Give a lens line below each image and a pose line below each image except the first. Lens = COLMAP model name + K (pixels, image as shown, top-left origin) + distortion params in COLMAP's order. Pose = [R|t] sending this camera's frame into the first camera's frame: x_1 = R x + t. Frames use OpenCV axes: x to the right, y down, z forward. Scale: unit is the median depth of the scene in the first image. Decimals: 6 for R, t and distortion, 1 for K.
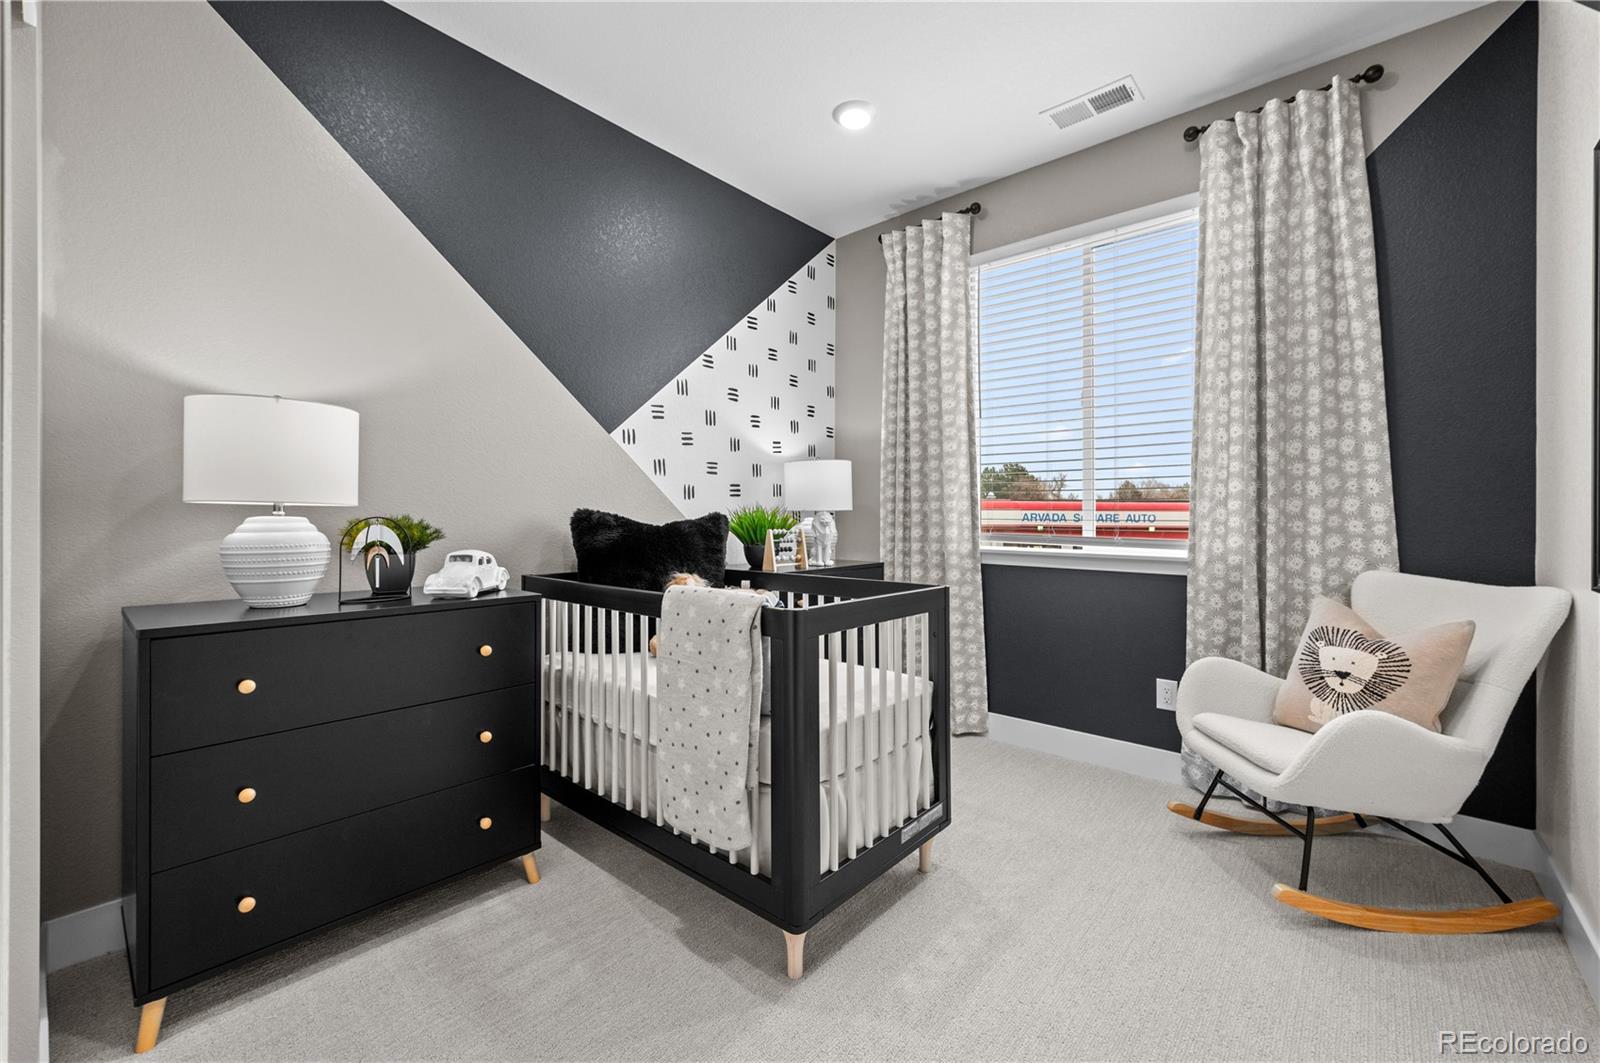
lens RADIAL K [[660.5, 0, 796.6], [0, 660.5, 520.2], [0, 0, 1]] dist [-0.000664, -0.000567]
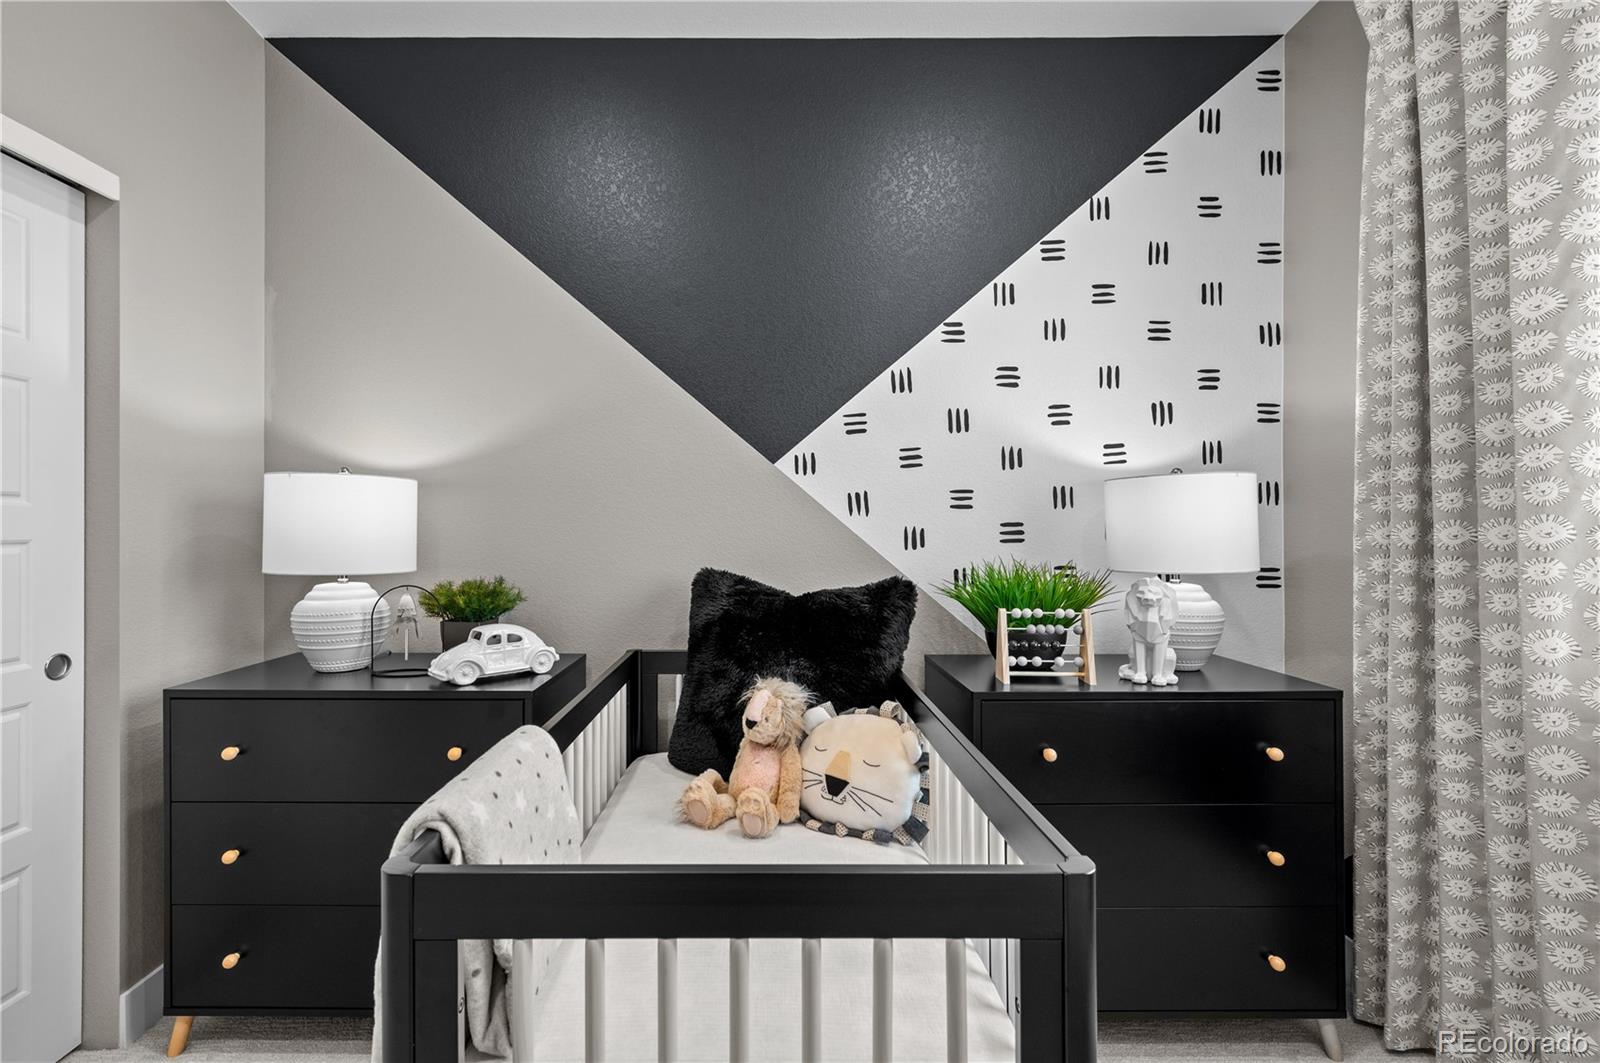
lens RADIAL K [[680.6, 0, 795.6], [0, 680.6, 528.0], [0, 0, 1]] dist [-0.000314, -0.001304]
pose [[0.650058, 0.002350, -0.759881, 0.258280], [-0.002283, 0.999997, 0.001139, -0.050098], [0.759881, 0.000994, 0.650061, 0.440674]]
